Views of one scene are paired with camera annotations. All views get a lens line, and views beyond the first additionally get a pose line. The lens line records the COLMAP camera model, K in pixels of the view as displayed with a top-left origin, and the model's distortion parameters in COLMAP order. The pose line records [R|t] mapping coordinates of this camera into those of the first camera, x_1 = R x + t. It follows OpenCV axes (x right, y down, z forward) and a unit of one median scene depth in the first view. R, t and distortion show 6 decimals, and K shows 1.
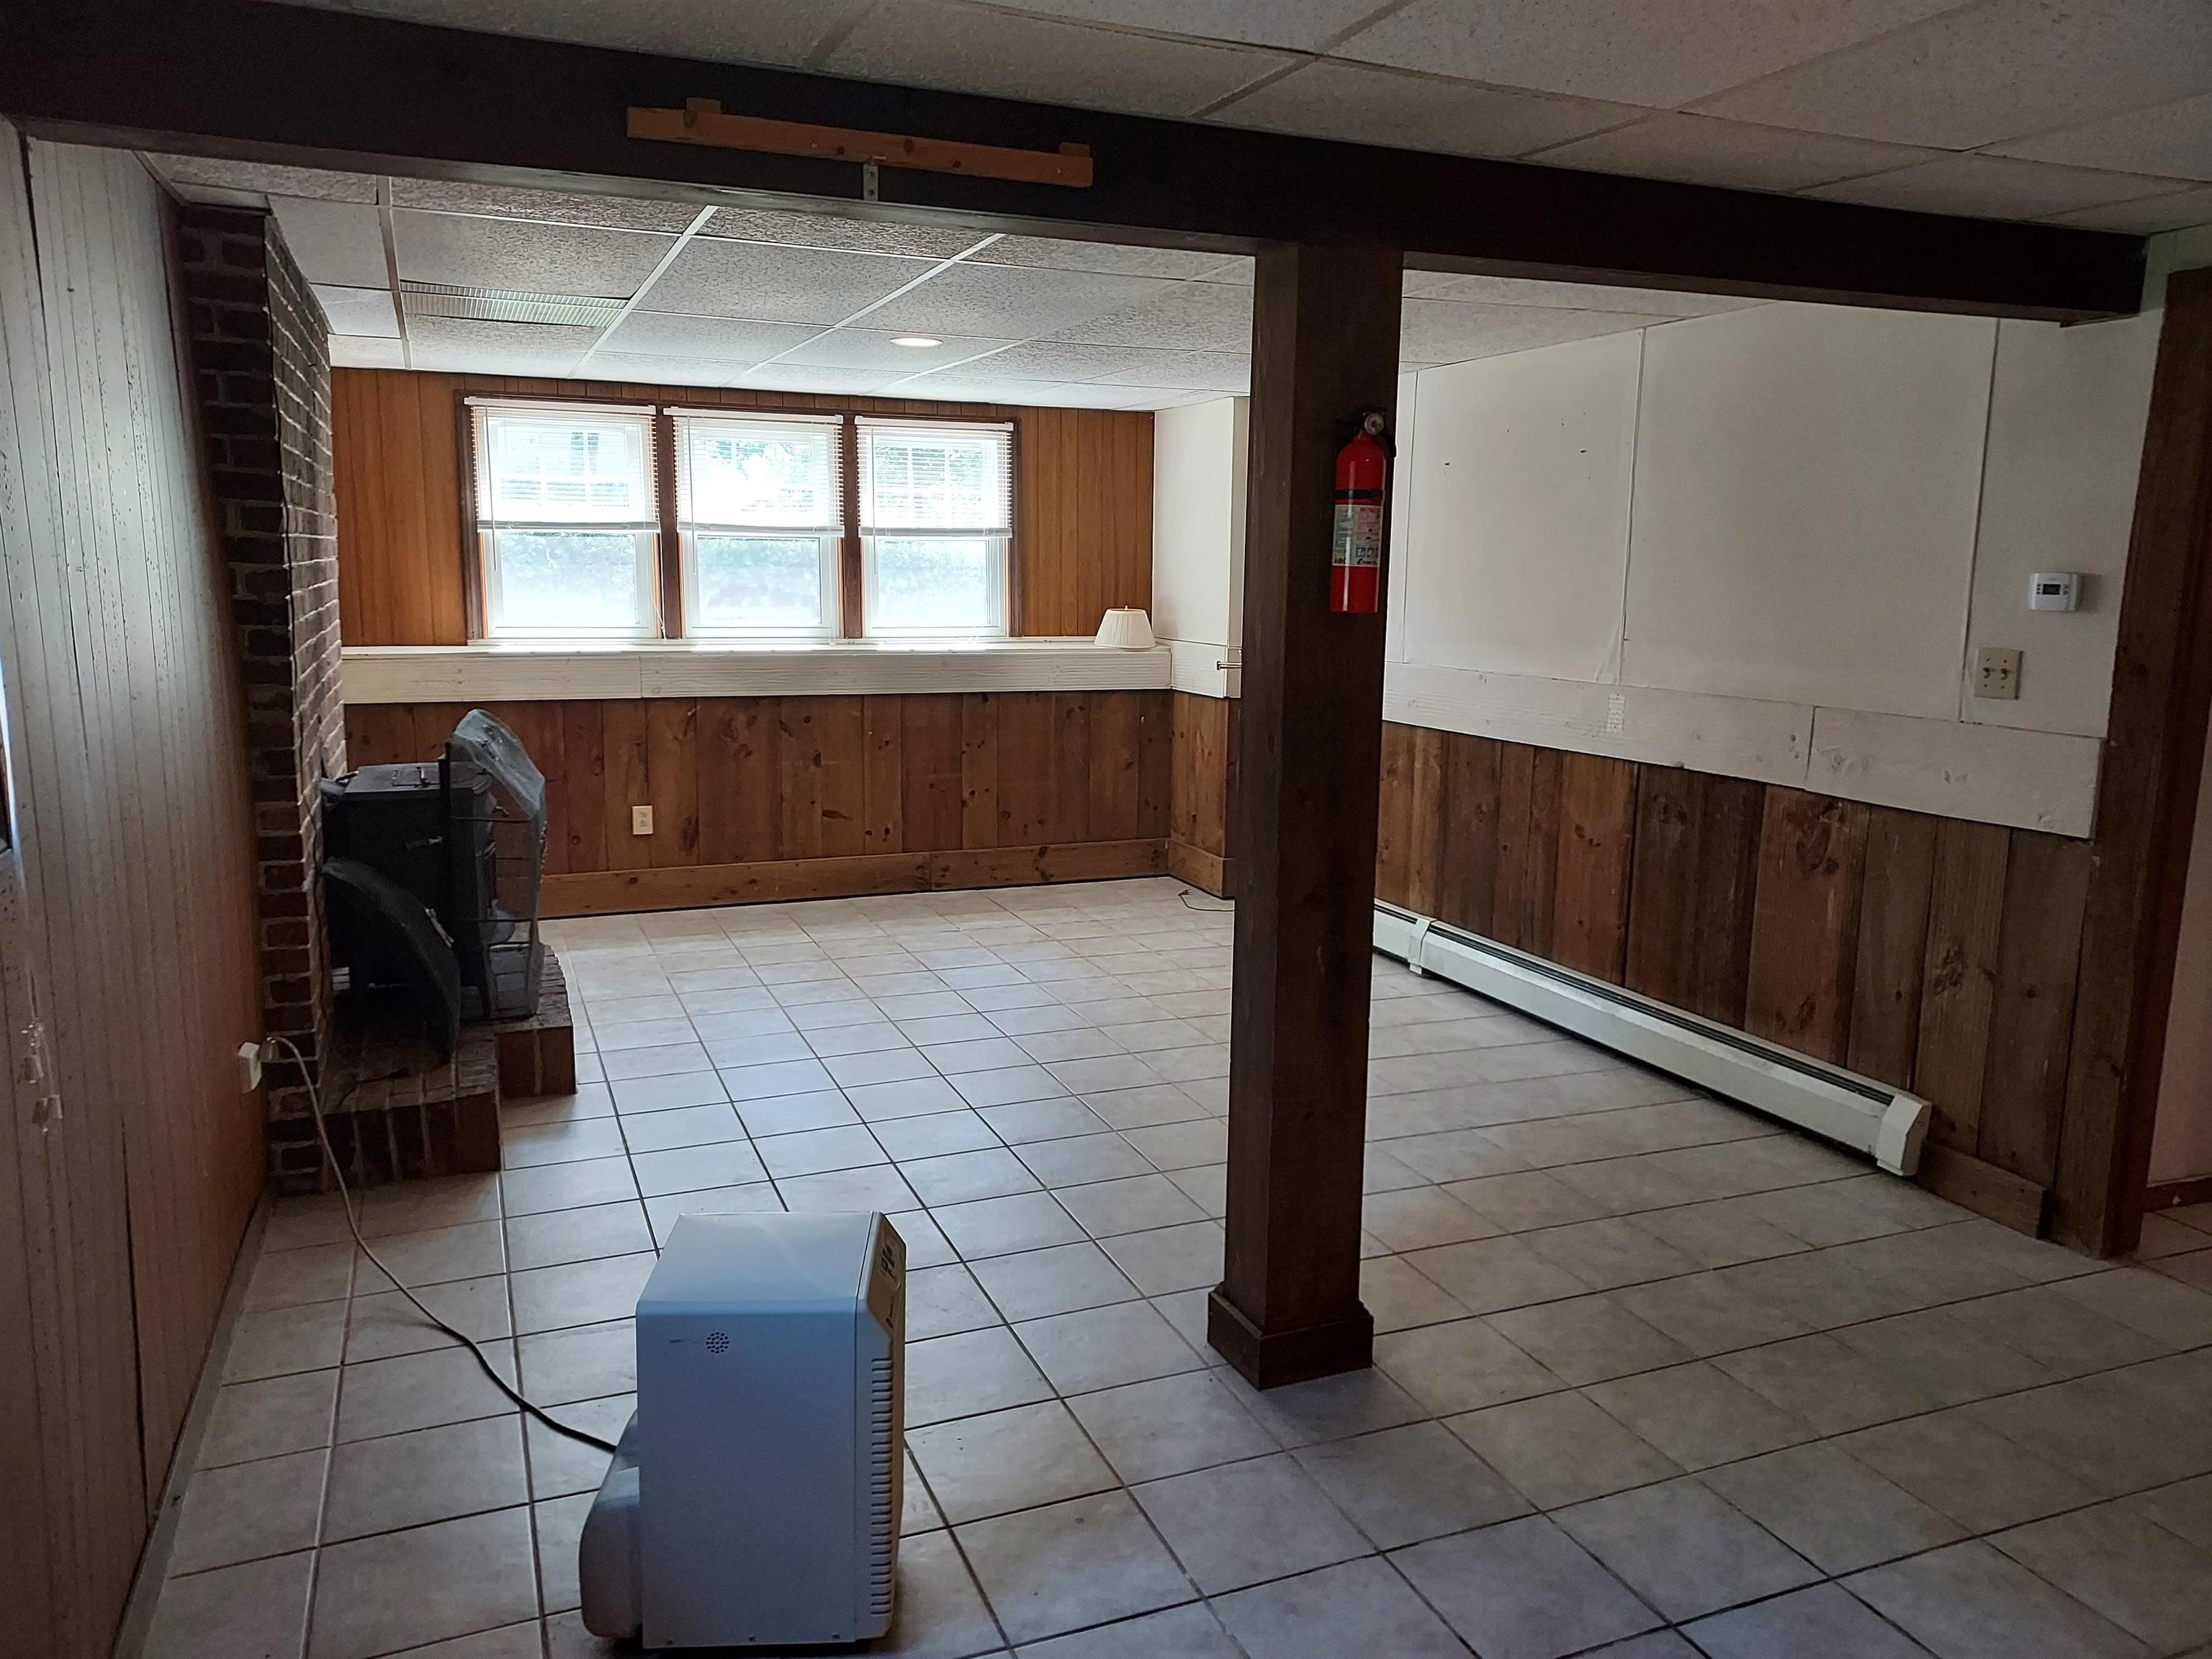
lens RADIAL K [[1598.9, 0, 1127.4], [0, 1598.9, 834.5], [0, 0, 1]] dist [0.054573, -0.037685]
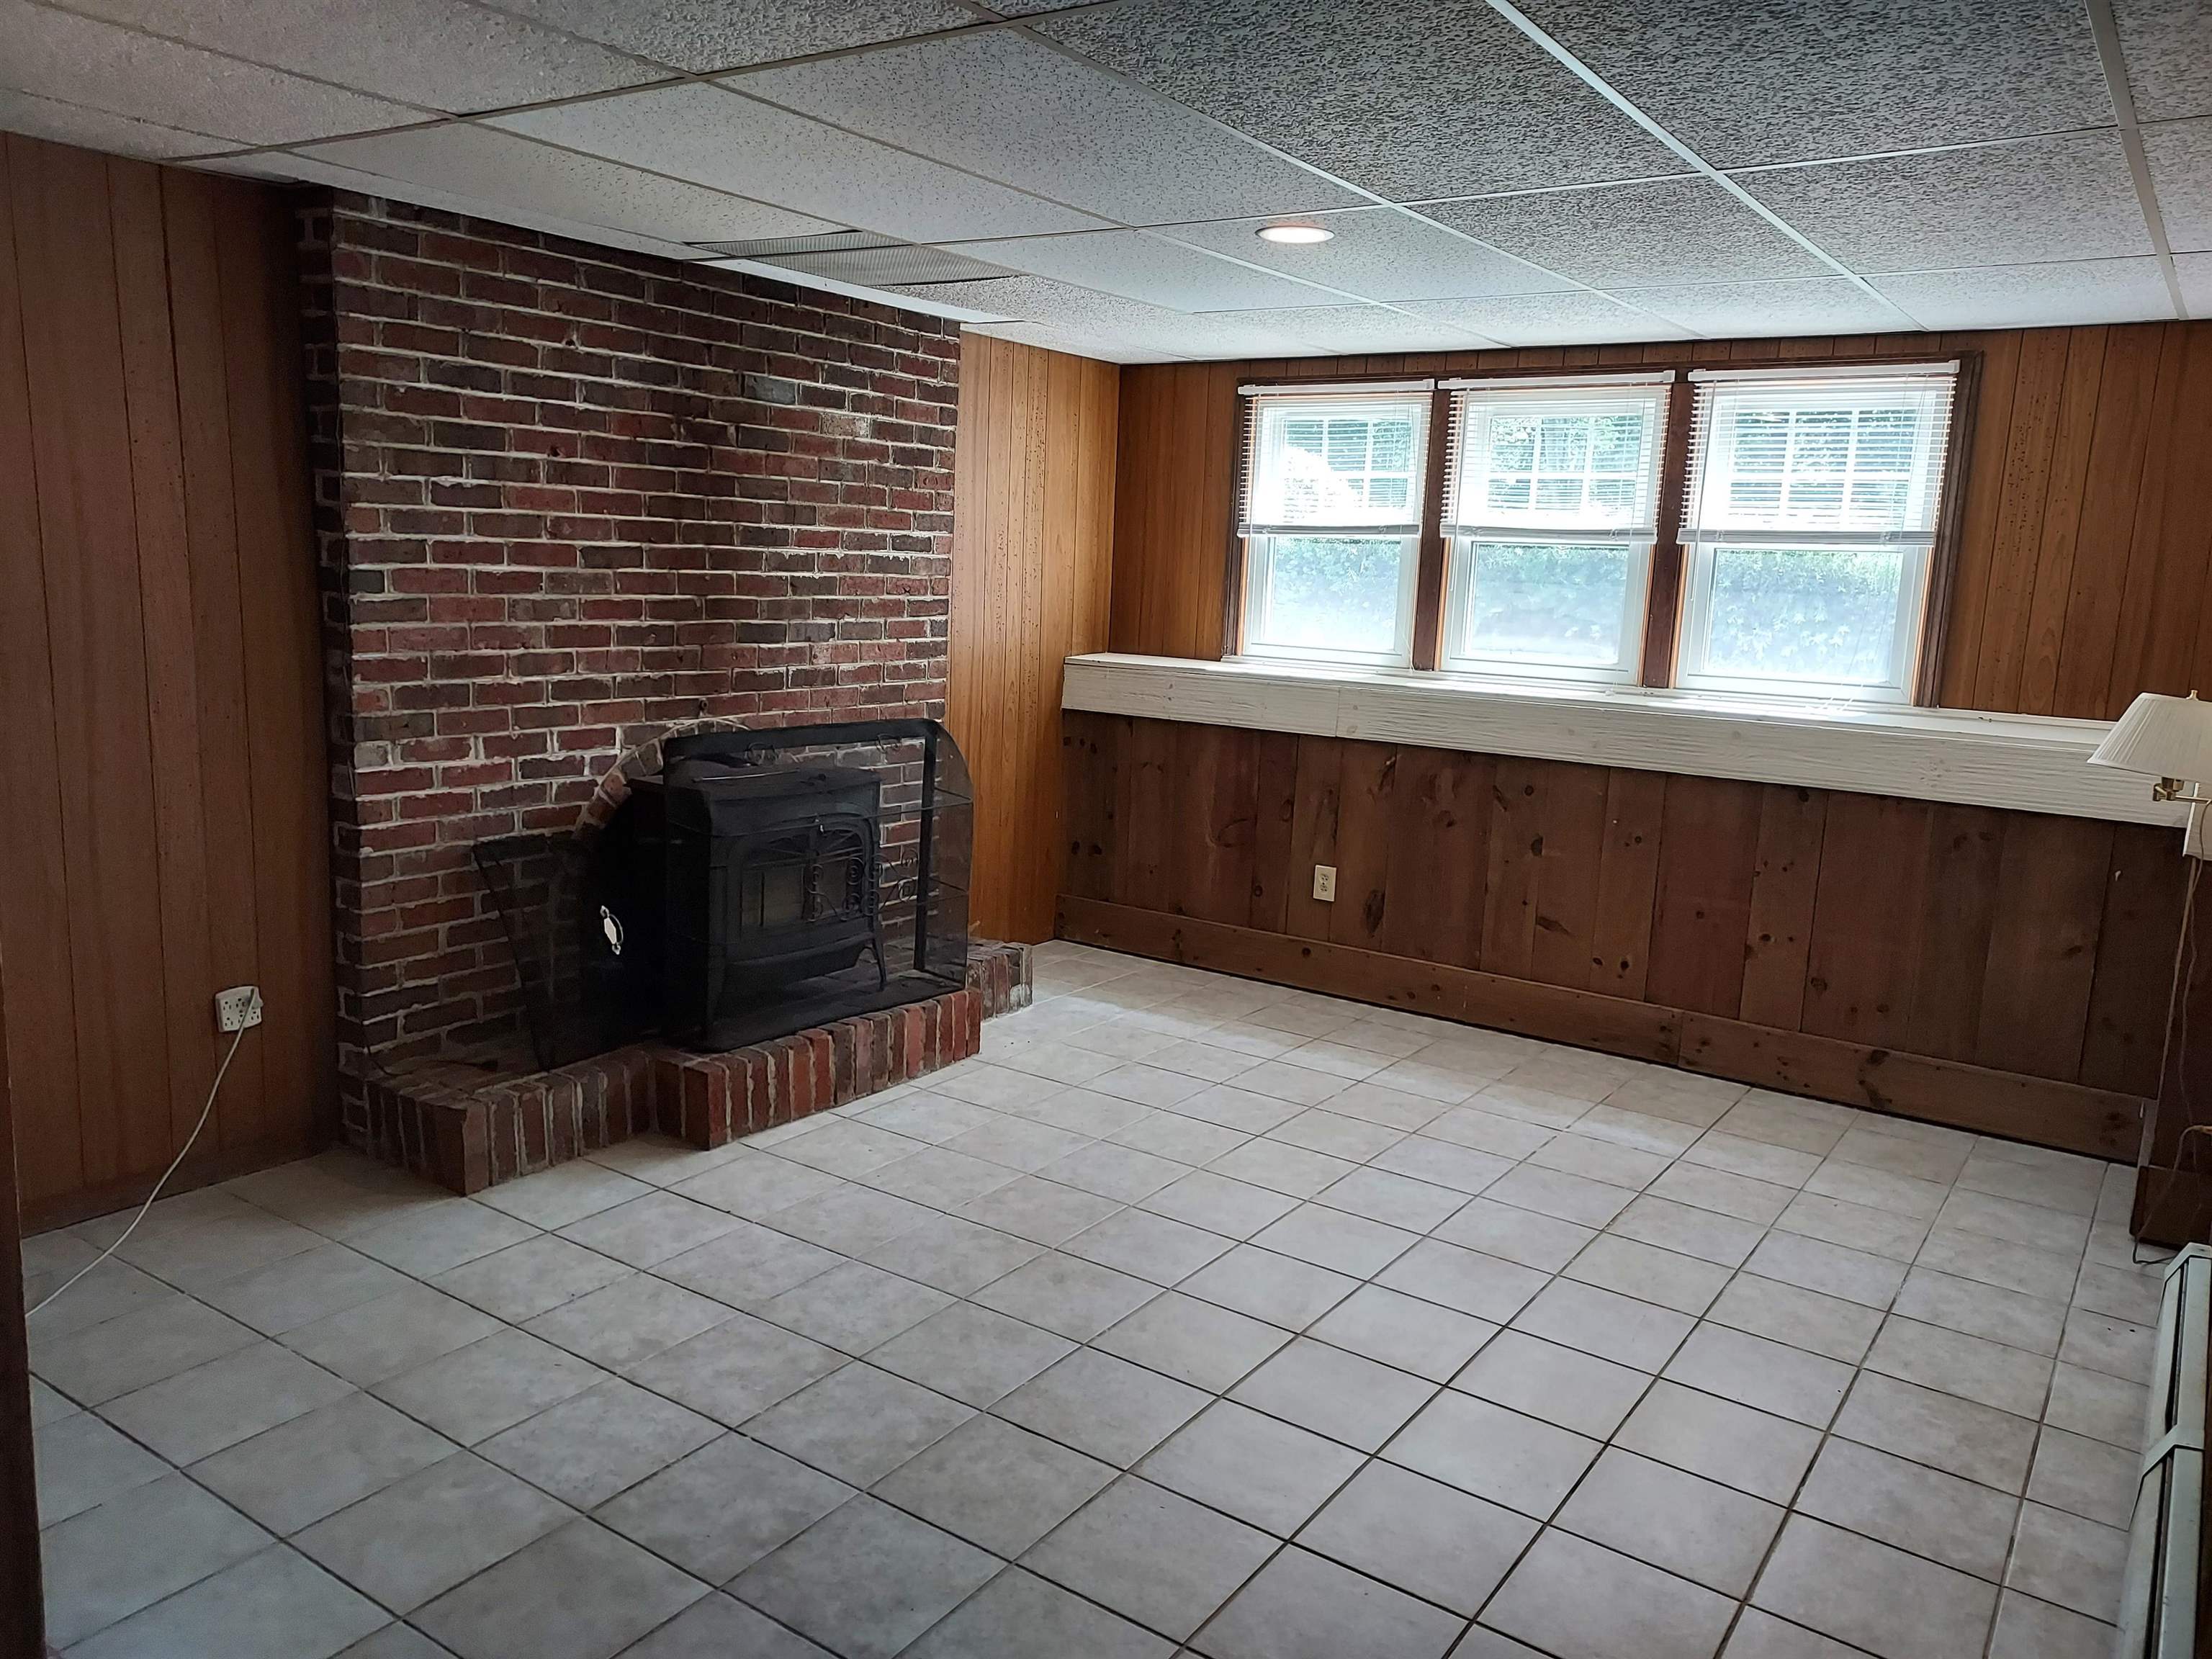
lens RADIAL K [[1598.9, 0, 1112.1], [0, 1598.9, 829.2], [0, 0, 1]] dist [0.054573, -0.037685]
pose [[0.540277, 0.151079, -0.827814, 0.307066], [-0.174254, 0.982514, 0.065584, -0.069037], [0.823247, 0.108817, 0.557156, 0.434416]]
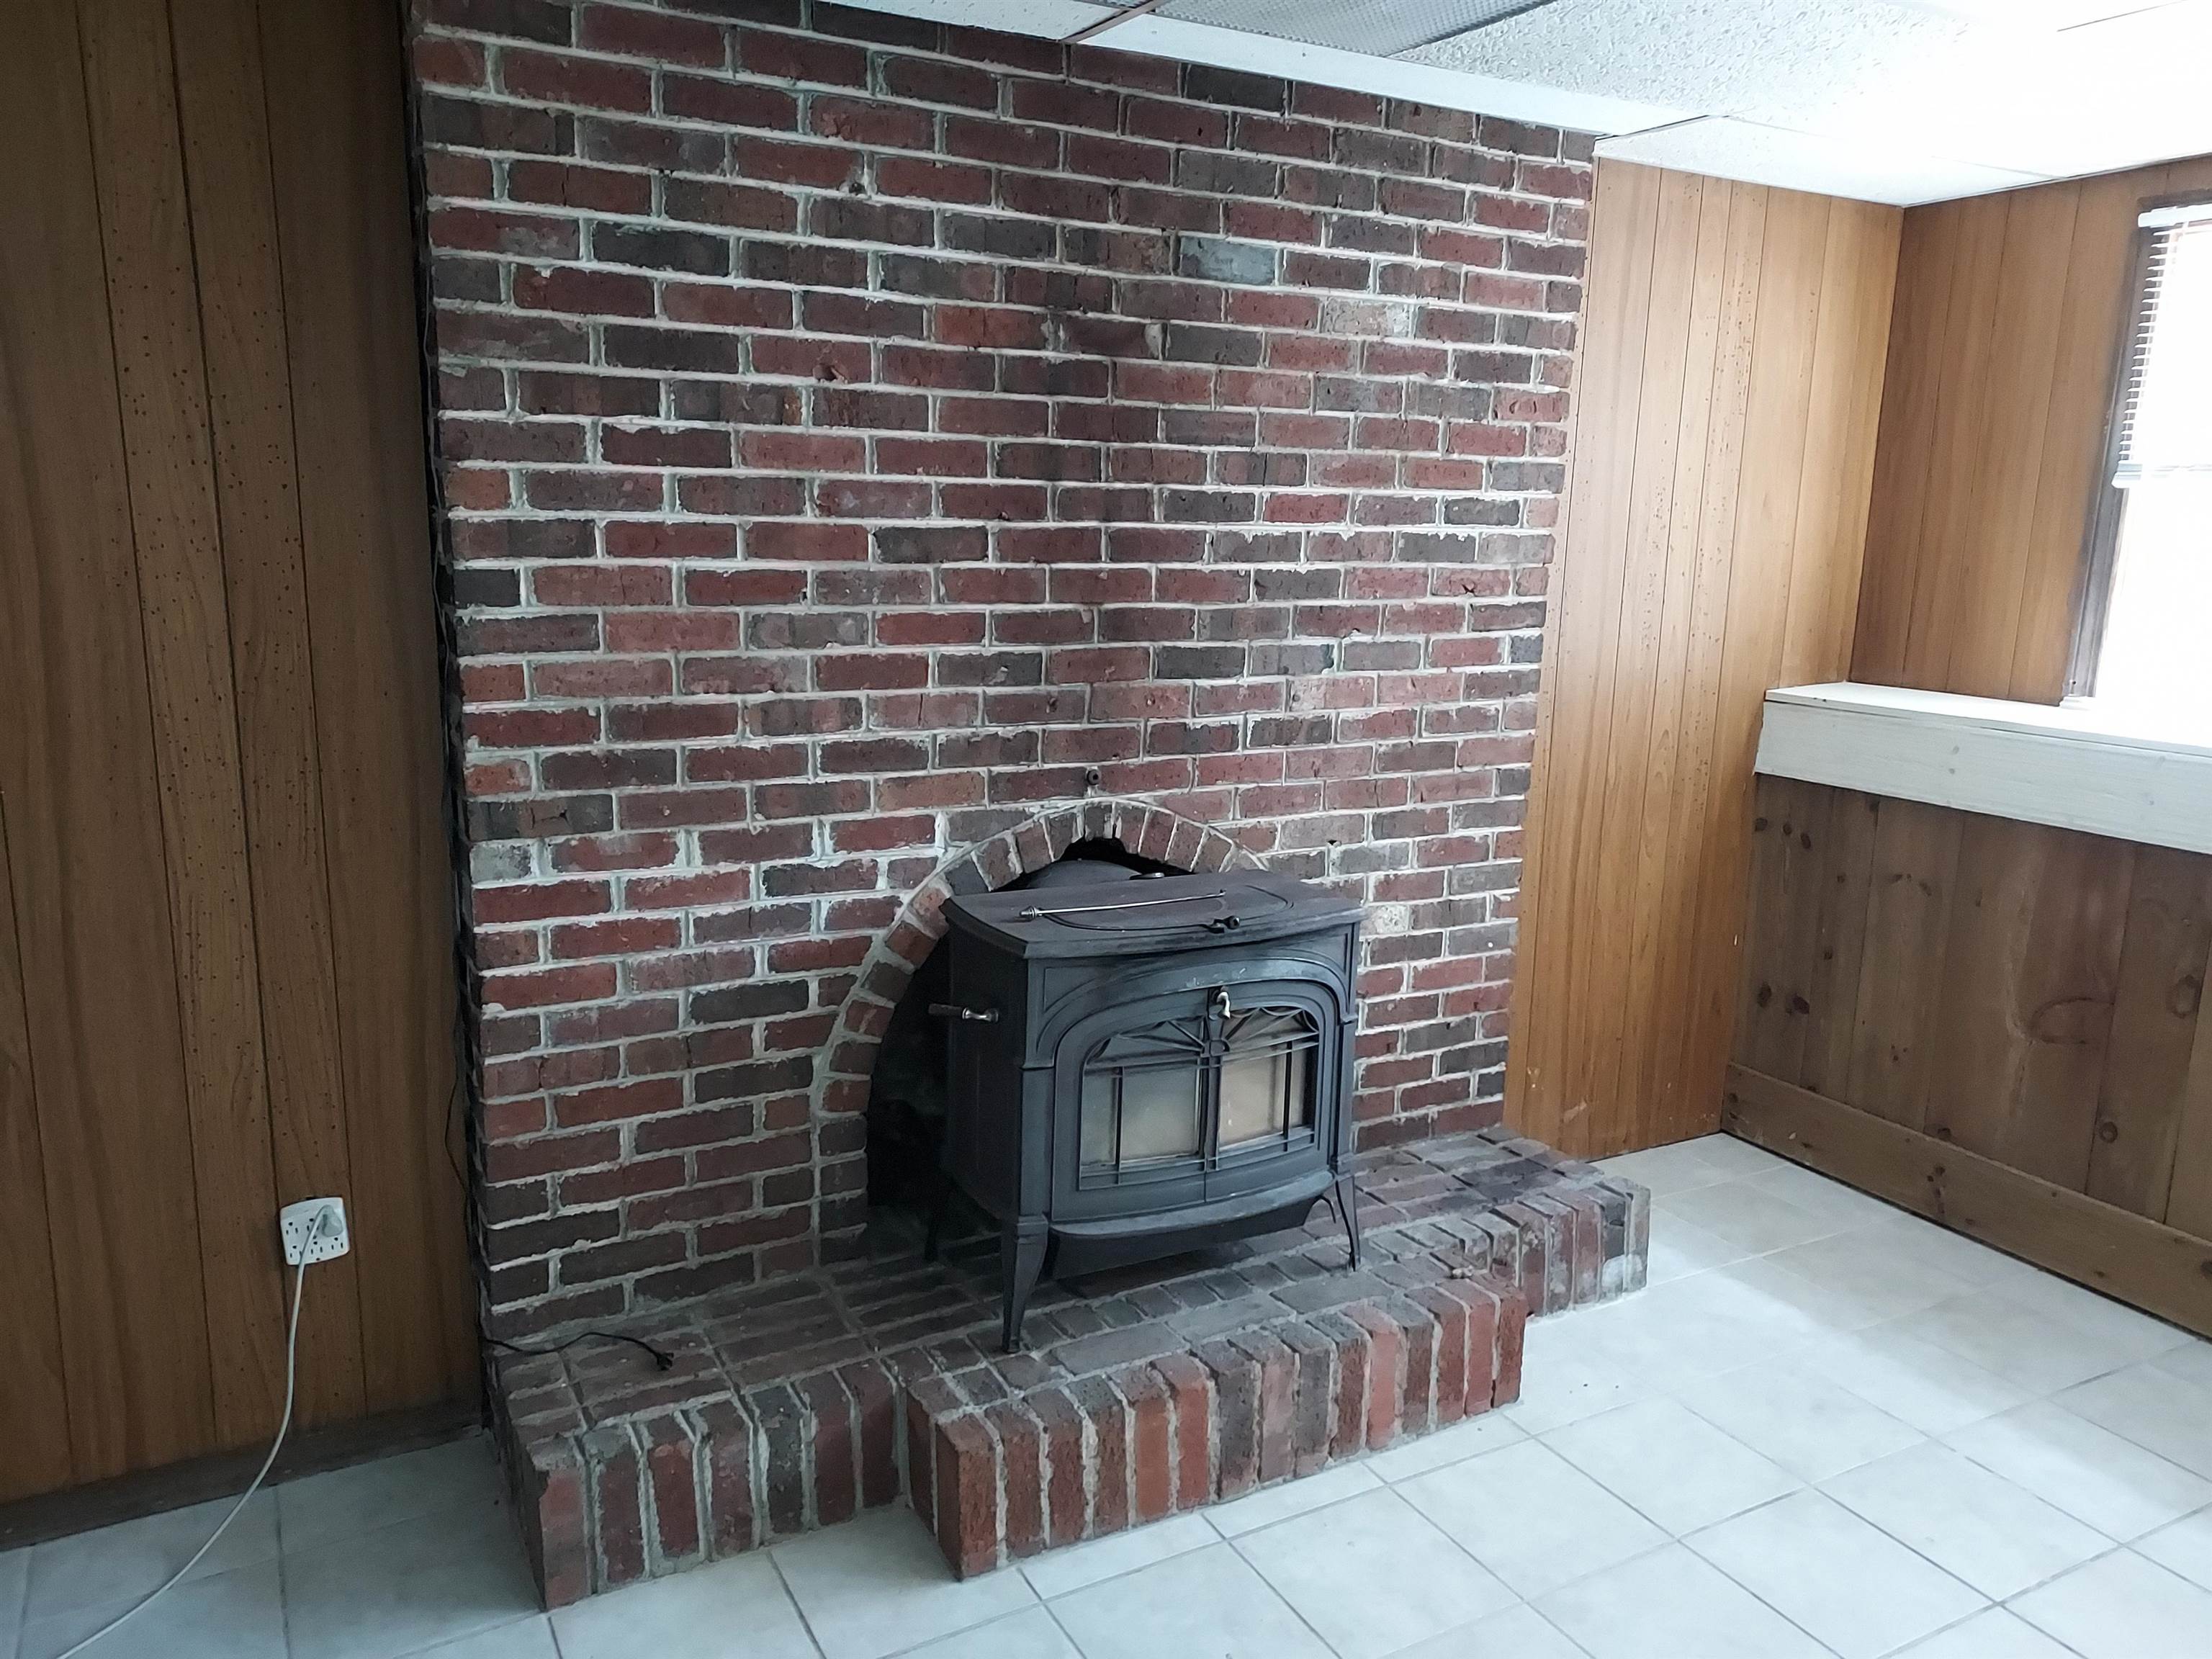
lens RADIAL K [[1598.9, 0, 1113.3], [0, 1598.9, 824.7], [0, 0, 1]] dist [0.054573, -0.037685]
pose [[0.113864, 0.182956, -0.976505, 0.071514], [-0.188634, 0.968999, 0.159554, -0.101099], [0.975424, 0.166034, 0.144846, 0.603017]]
